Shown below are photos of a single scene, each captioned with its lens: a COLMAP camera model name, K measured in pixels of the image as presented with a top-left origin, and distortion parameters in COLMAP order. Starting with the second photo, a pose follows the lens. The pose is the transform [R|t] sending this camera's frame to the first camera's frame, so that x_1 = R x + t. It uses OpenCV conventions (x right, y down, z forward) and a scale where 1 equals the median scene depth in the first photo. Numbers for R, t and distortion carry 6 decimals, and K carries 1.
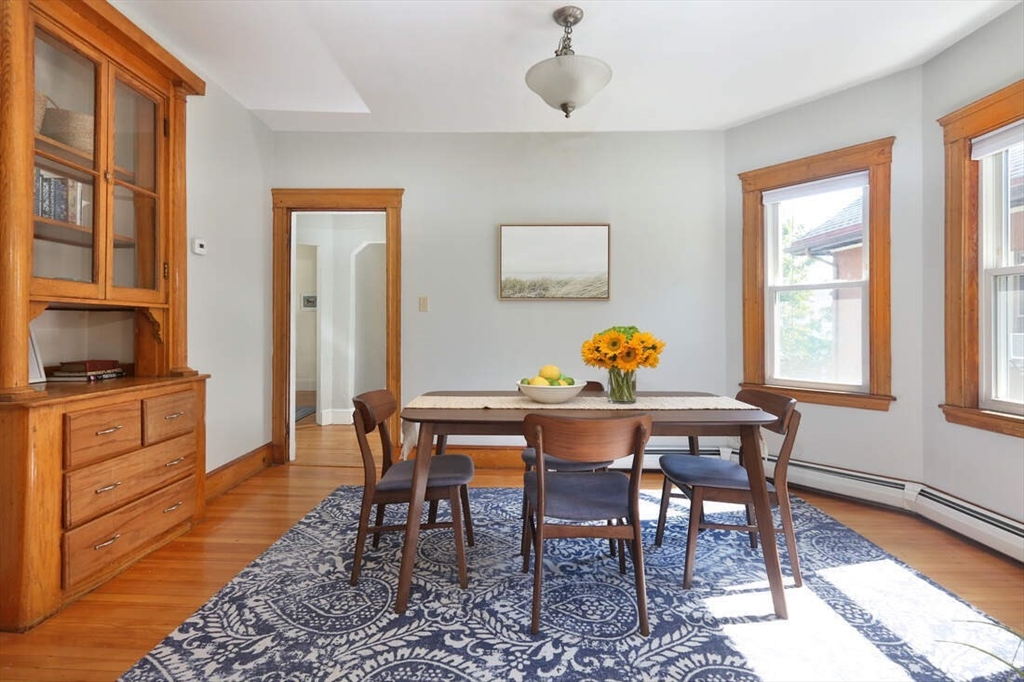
lens RADIAL K [[520.7, 0, 505.9], [0, 520.7, 322.1], [0, 0, 1]] dist [-0.000350, -0.000244]
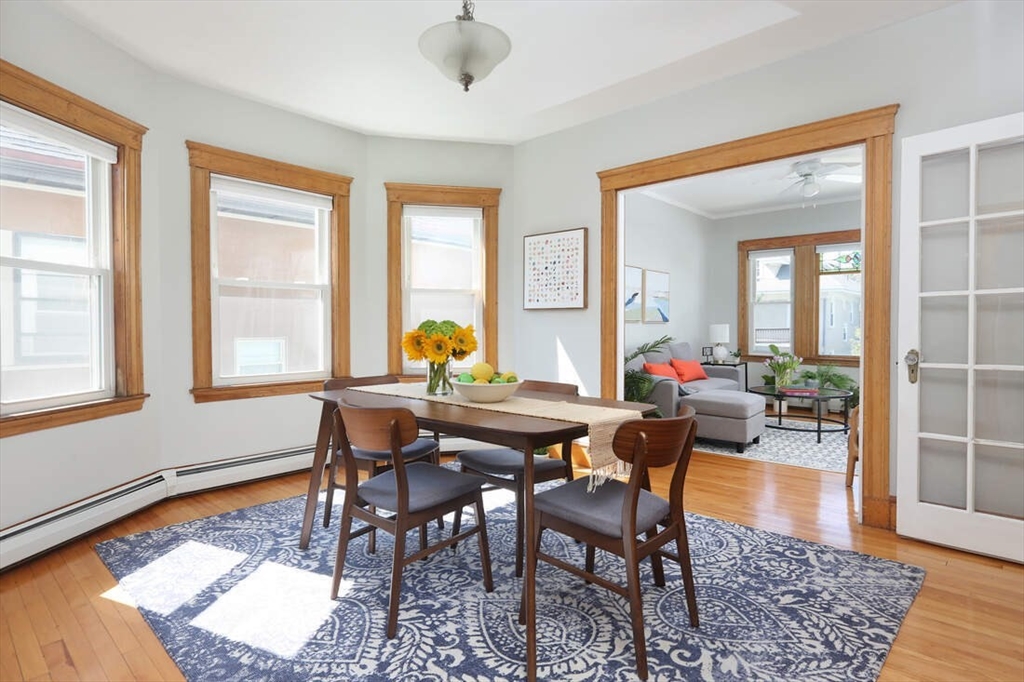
lens RADIAL K [[549.1, 0, 513.2], [0, 549.1, 339.0], [0, 0, 1]] dist [-0.000514, -0.000490]
pose [[-0.744772, -0.015426, 0.667141, -0.699313], [-0.004641, 0.999828, 0.017938, 0.027543], [-0.667303, 0.010263, -0.744715, 1.967527]]
